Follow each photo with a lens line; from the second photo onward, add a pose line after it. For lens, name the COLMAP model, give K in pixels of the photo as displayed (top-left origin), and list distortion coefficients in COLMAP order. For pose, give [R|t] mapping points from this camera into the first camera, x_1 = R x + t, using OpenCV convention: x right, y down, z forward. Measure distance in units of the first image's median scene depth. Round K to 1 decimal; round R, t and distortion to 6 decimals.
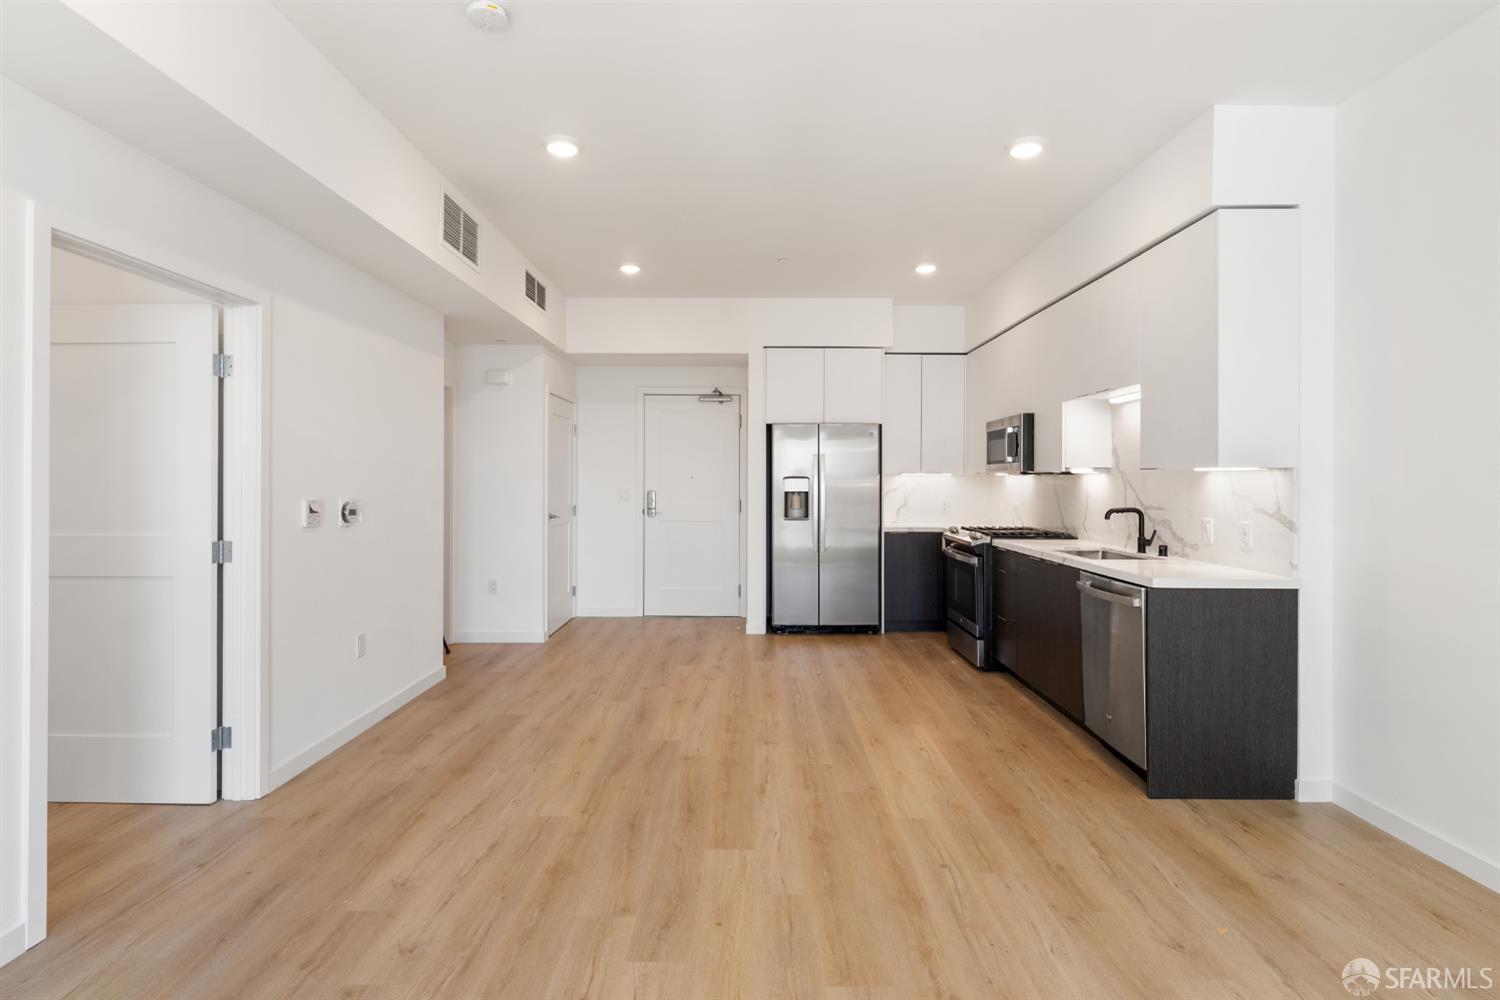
lens RADIAL K [[746.2, 0, 745.7], [0, 746.2, 477.3], [0, 0, 1]] dist [0.000798, 0.000017]
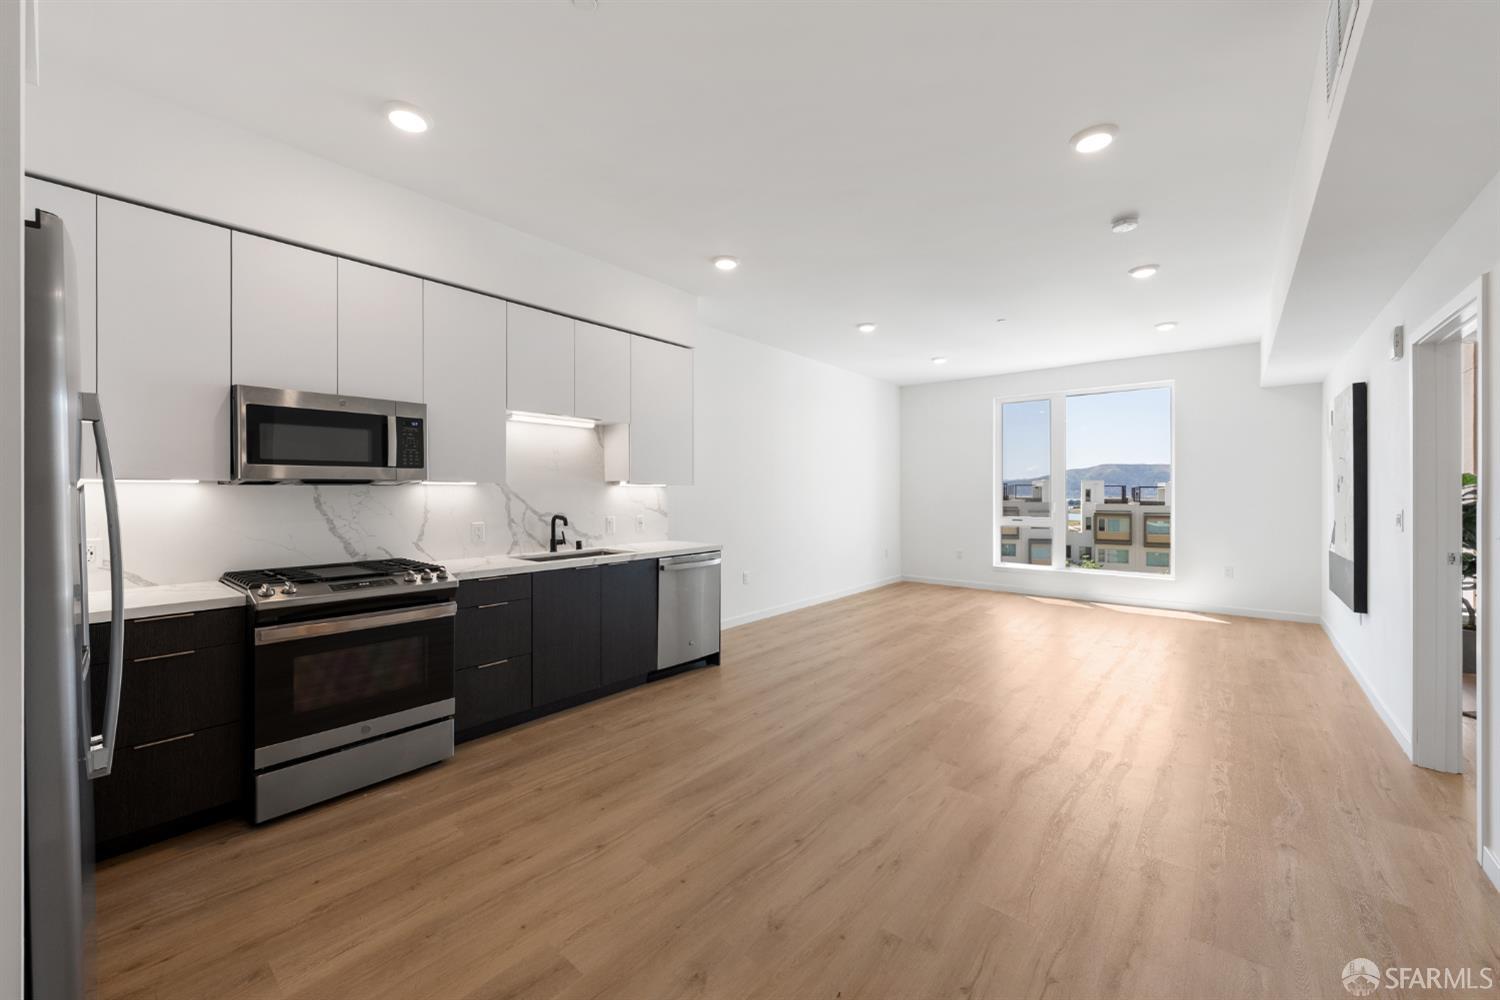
lens RADIAL K [[582.1, 0, 751.0], [0, 582.1, 493.3], [0, 0, 1]] dist [-0.000347, -0.000062]
pose [[-0.773238, -0.005029, 0.634096, -0.352896], [-0.003724, 0.999987, 0.003389, 0.002002], [-0.634105, 0.000259, -0.773246, 1.717887]]
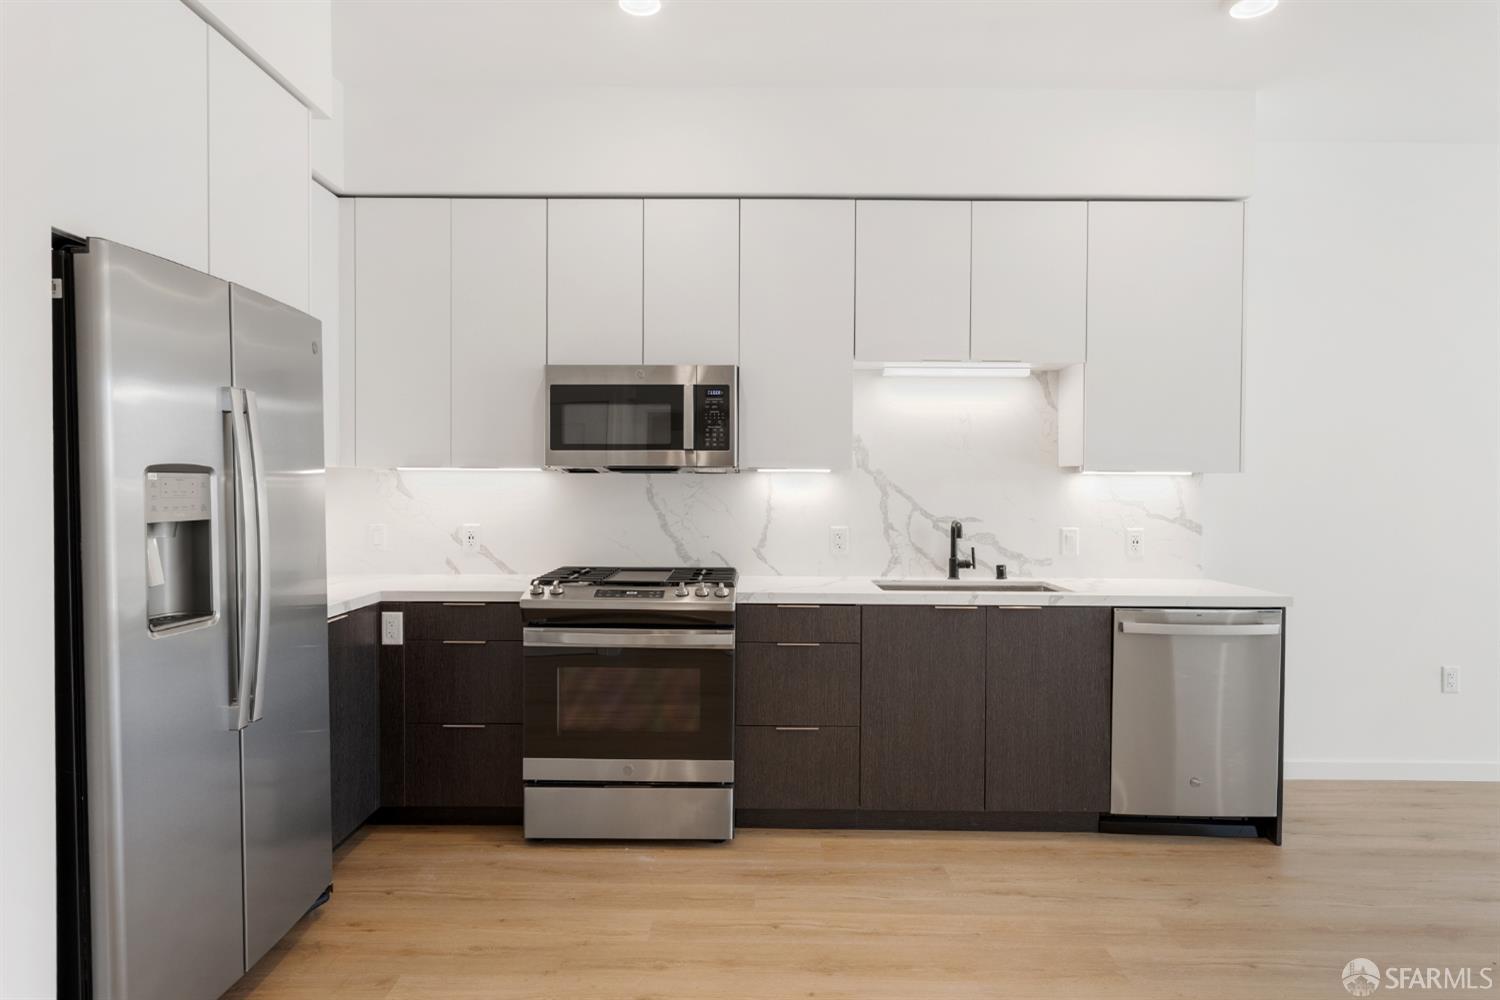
lens RADIAL K [[885.7, 0, 750.0], [0, 885.7, 500.0], [0, 0, 1]] dist [0.003682, 0.001026]
pose [[0.000561, -0.019995, 0.999800, -0.420000], [-0.009886, 0.999751, 0.020000, 0.004785], [-0.999951, -0.009895, 0.000363, 1.361102]]
